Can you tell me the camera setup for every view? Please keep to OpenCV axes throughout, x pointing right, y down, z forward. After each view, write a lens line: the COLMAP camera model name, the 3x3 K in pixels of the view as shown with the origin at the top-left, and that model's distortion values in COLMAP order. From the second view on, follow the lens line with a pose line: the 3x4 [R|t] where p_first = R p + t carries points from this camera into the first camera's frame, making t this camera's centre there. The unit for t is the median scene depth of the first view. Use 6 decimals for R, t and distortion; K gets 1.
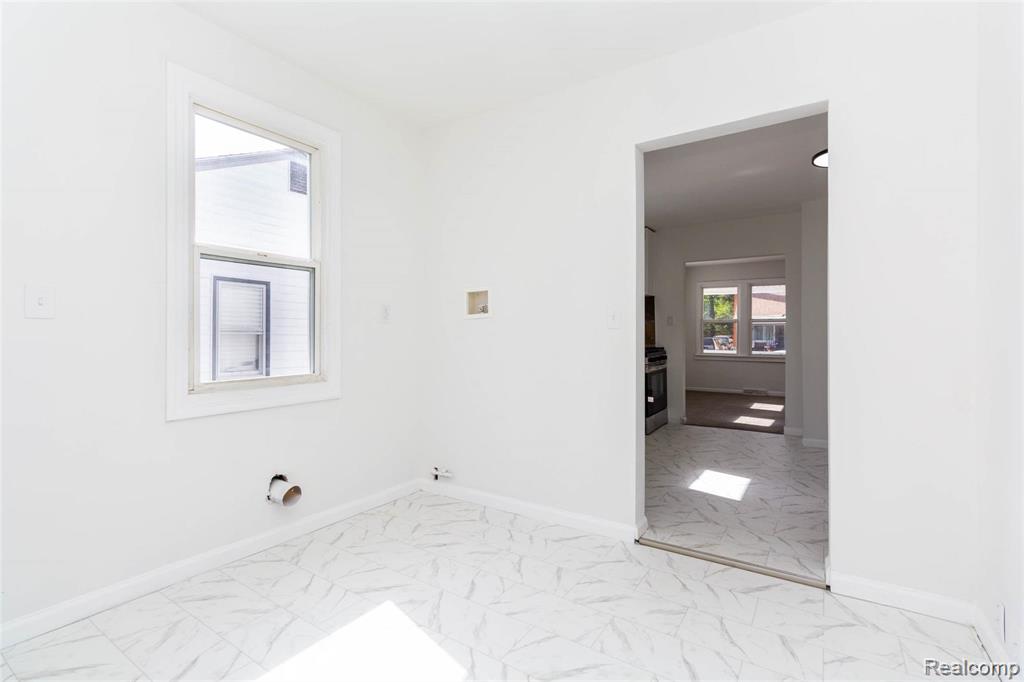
lens RADIAL K [[486.0, 0, 518.8], [0, 486.0, 333.3], [0, 0, 1]] dist [0.000738, -0.000521]
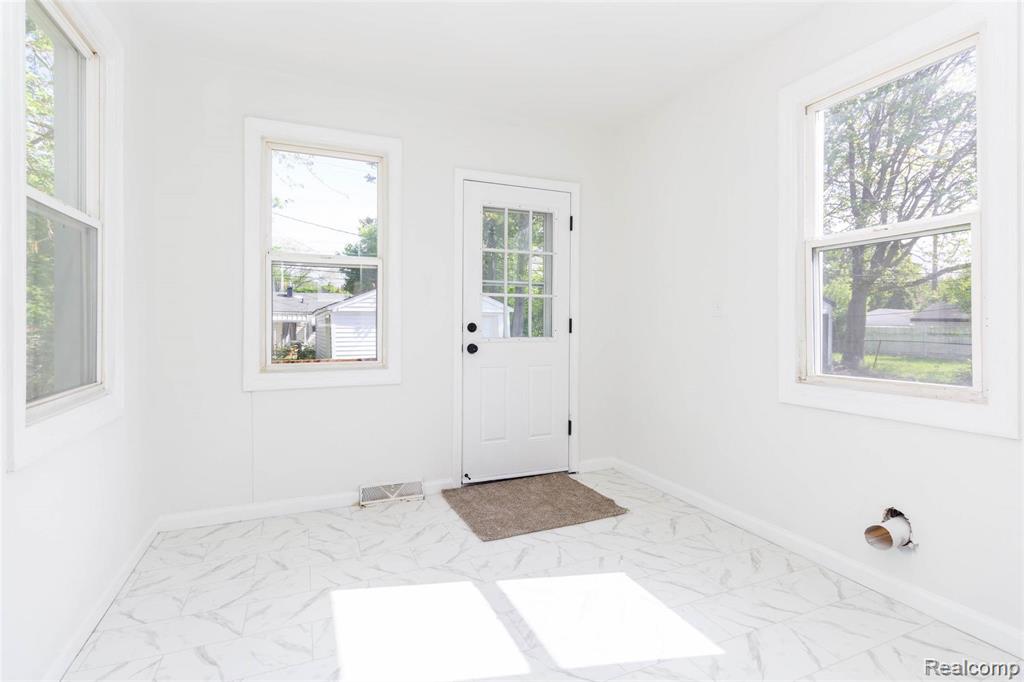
lens RADIAL K [[486.0, 0, 495.9], [0, 486.0, 317.2], [0, 0, 1]] dist [0.000738, -0.000521]
pose [[-0.572464, -0.008893, -0.819882, 0.610044], [0.000935, 0.999933, -0.011499, -0.007928], [0.819930, -0.007349, -0.572417, 1.114918]]
